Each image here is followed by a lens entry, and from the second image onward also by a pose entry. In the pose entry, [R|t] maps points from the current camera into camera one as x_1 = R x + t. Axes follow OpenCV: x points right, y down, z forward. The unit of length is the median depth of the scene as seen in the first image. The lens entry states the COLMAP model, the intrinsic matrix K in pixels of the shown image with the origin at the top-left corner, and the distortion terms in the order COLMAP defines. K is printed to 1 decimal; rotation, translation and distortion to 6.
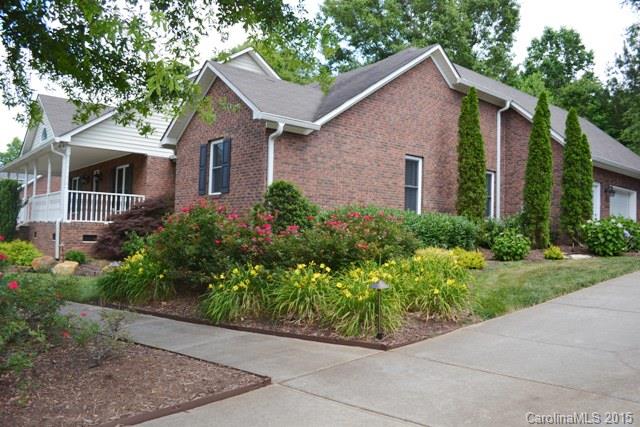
lens RADIAL K [[509.1, 0, 320.1], [0, 509.1, 212.6], [0, 0, 1]] dist [-0.066001, -0.001598]
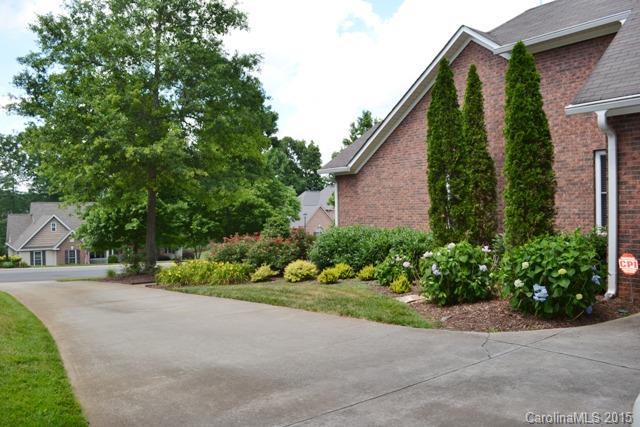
lens RADIAL K [[509.1, 0, 320.2], [0, 509.1, 215.1], [0, 0, 1]] dist [-0.066001, -0.001598]
pose [[-0.108163, -0.043280, -0.993191, 1.221264], [0.015749, 0.998852, -0.045242, 0.017388], [0.994008, -0.020535, -0.107357, 0.953209]]
